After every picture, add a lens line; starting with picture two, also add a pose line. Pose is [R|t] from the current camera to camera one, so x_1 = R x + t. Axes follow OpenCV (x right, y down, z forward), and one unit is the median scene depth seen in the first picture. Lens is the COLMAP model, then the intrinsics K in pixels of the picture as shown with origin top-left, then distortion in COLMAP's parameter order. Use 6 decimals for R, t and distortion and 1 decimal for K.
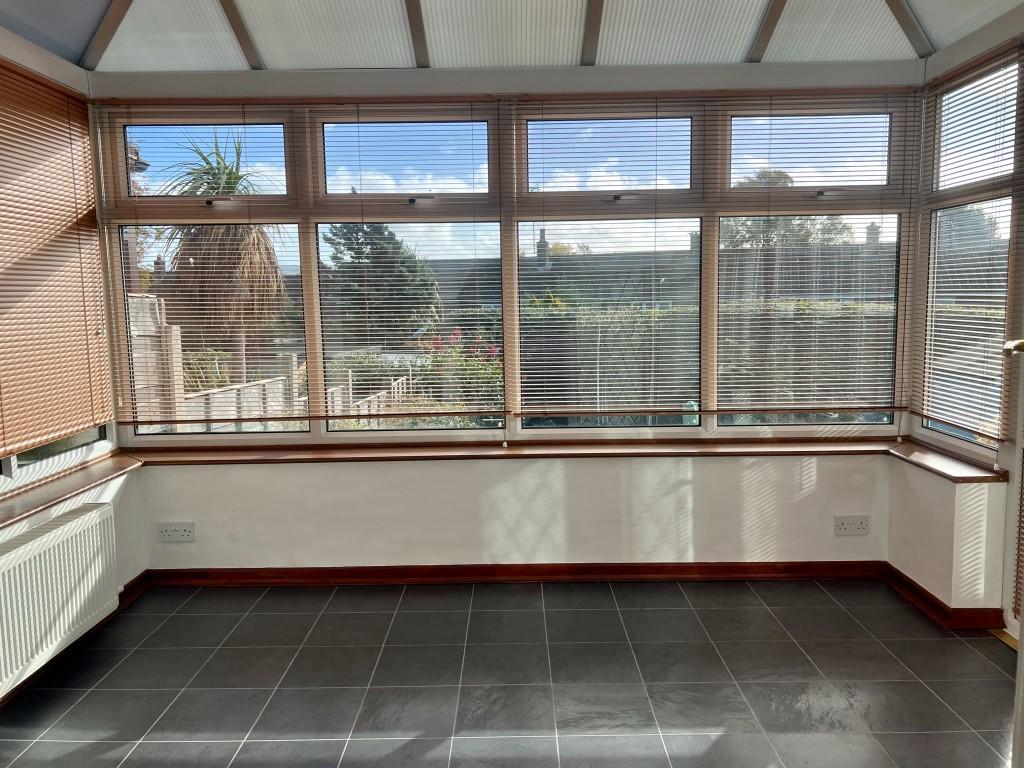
lens RADIAL K [[771.9, 0, 512.0], [0, 771.9, 384.0], [0, 0, 1]] dist [0.001702, 0.000690]
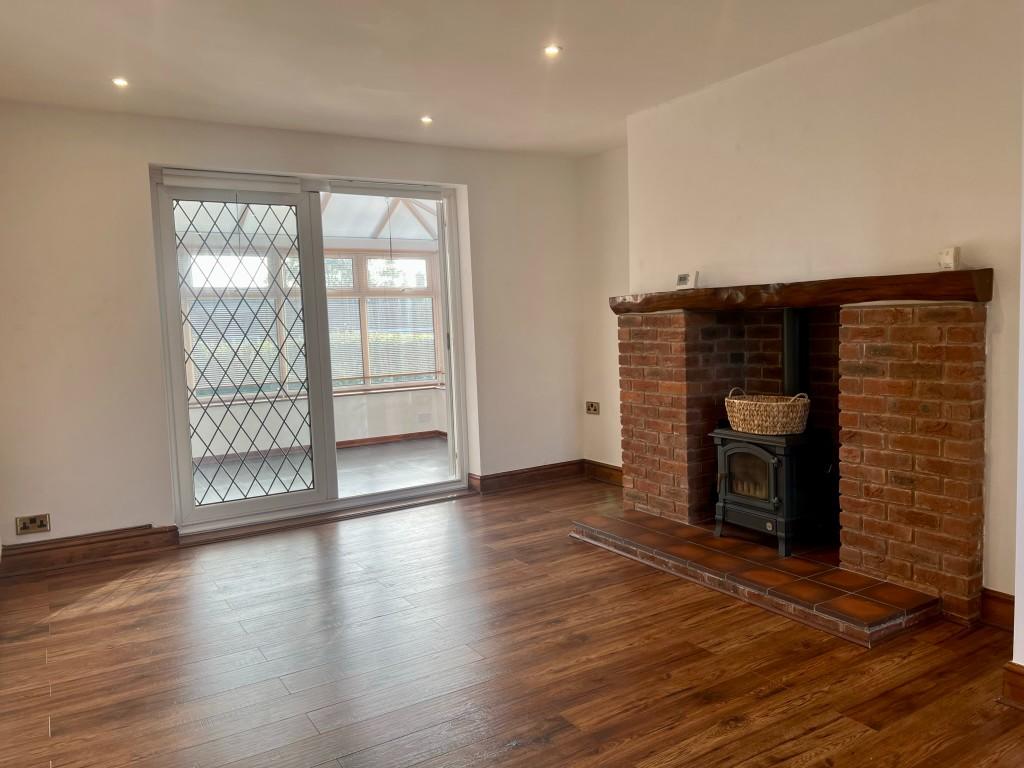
lens RADIAL K [[771.9, 0, 512.0], [0, 771.9, 384.0], [0, 0, 1]] dist [0.001702, 0.000690]
pose [[0.847977, -0.057011, 0.526958, -0.668176], [0.082770, 0.996245, -0.025411, 0.160456], [-0.523531, 0.065164, 0.849511, -1.351459]]
